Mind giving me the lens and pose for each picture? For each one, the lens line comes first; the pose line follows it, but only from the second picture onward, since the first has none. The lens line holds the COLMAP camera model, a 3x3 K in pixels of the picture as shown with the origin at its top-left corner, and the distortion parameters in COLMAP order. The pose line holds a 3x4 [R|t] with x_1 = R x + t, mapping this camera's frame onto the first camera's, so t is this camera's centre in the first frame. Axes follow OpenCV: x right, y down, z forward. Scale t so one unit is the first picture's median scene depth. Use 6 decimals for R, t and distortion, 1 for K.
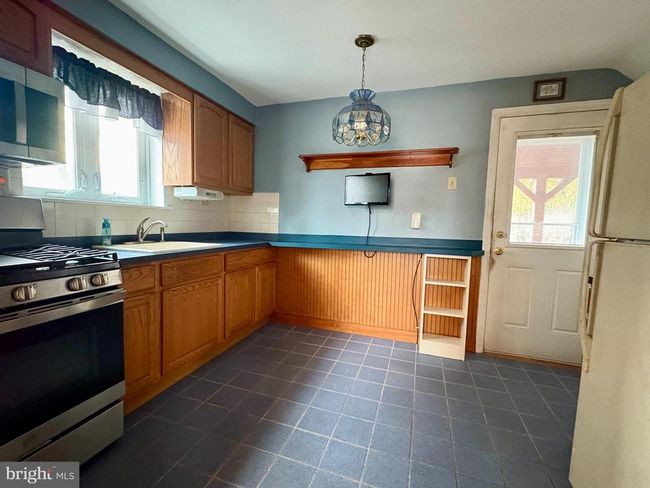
lens RADIAL K [[285.0, 0, 324.9], [0, 285.0, 241.5], [0, 0, 1]] dist [-0.003084, -0.000576]
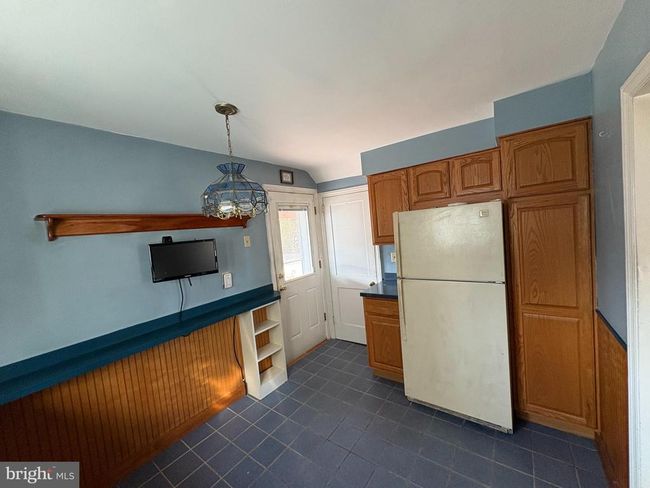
lens RADIAL K [[260.4, 0, 325.3], [0, 260.4, 246.4], [0, 0, 1]] dist [0.002271, 0.000261]
pose [[0.294809, -0.118388, 0.948194, -0.473586], [0.172311, 0.982615, 0.069112, -0.209334], [-0.939892, 0.143010, 0.310083, 0.388397]]
